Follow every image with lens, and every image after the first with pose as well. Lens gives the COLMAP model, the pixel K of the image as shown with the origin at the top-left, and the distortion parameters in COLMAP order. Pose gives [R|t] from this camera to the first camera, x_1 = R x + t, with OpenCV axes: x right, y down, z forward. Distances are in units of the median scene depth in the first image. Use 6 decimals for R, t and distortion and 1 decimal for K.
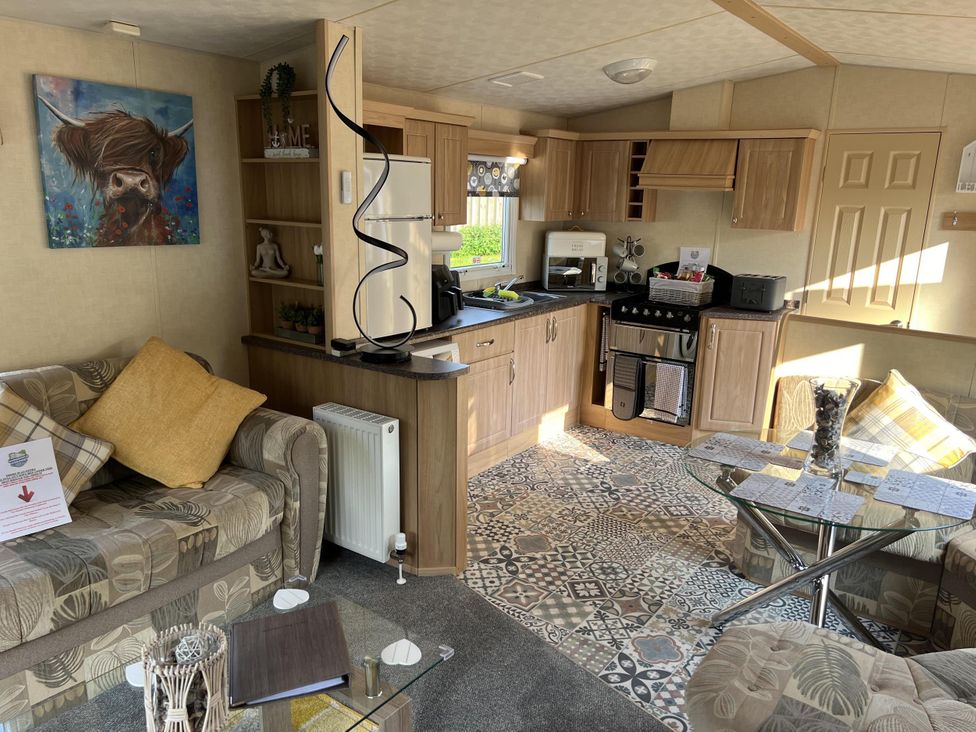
lens RADIAL K [[730.2, 0, 503.5], [0, 730.2, 368.4], [0, 0, 1]] dist [0.099656, -0.115138]
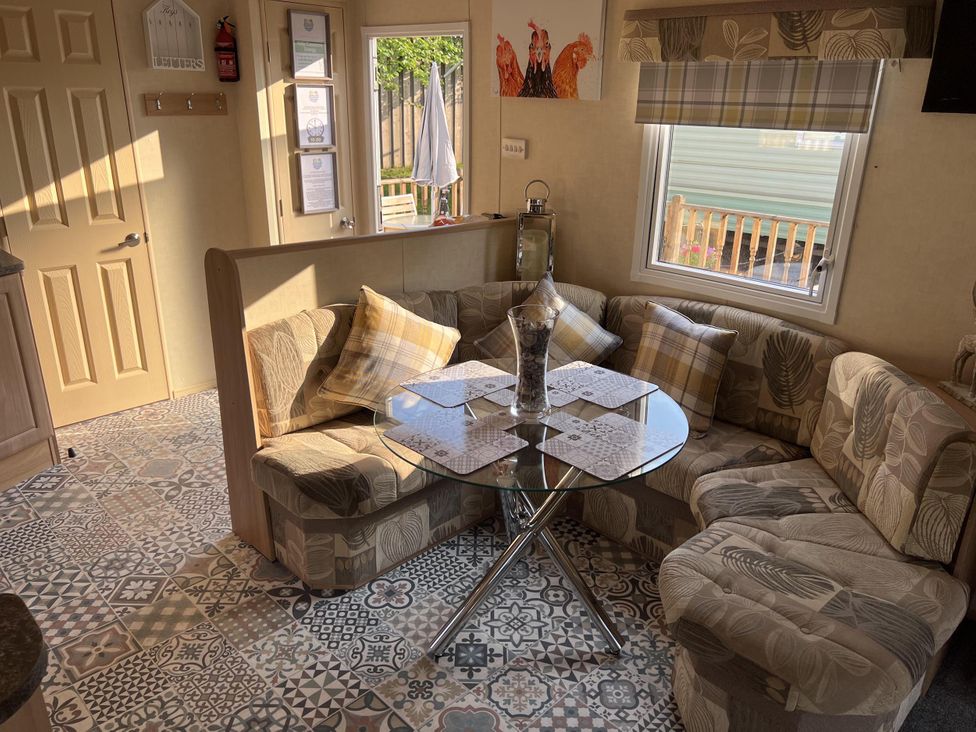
lens RADIAL K [[743.8, 0, 488.0], [0, 743.8, 366.0], [0, 0, 1]] dist [0.049596, -0.045222]
pose [[0.187143, -0.368166, 0.910731, -0.195520], [0.221388, 0.919066, 0.326043, -0.112634], [-0.957061, 0.140609, 0.253504, 0.437831]]
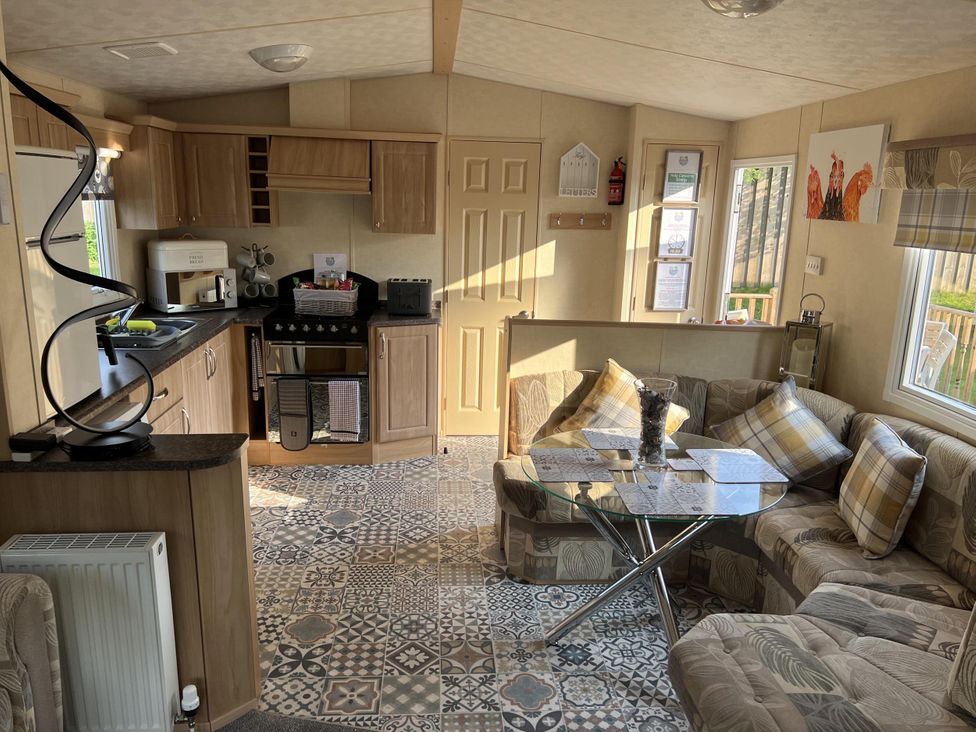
lens RADIAL K [[729.7, 0, 484.0], [0, 729.7, 371.9], [0, 0, 1]] dist [0.079705, -0.102053]
pose [[0.779846, -0.154763, 0.606538, -0.200530], [0.145636, 0.987224, 0.064648, -0.052752], [-0.608794, 0.037918, 0.792422, 0.163467]]
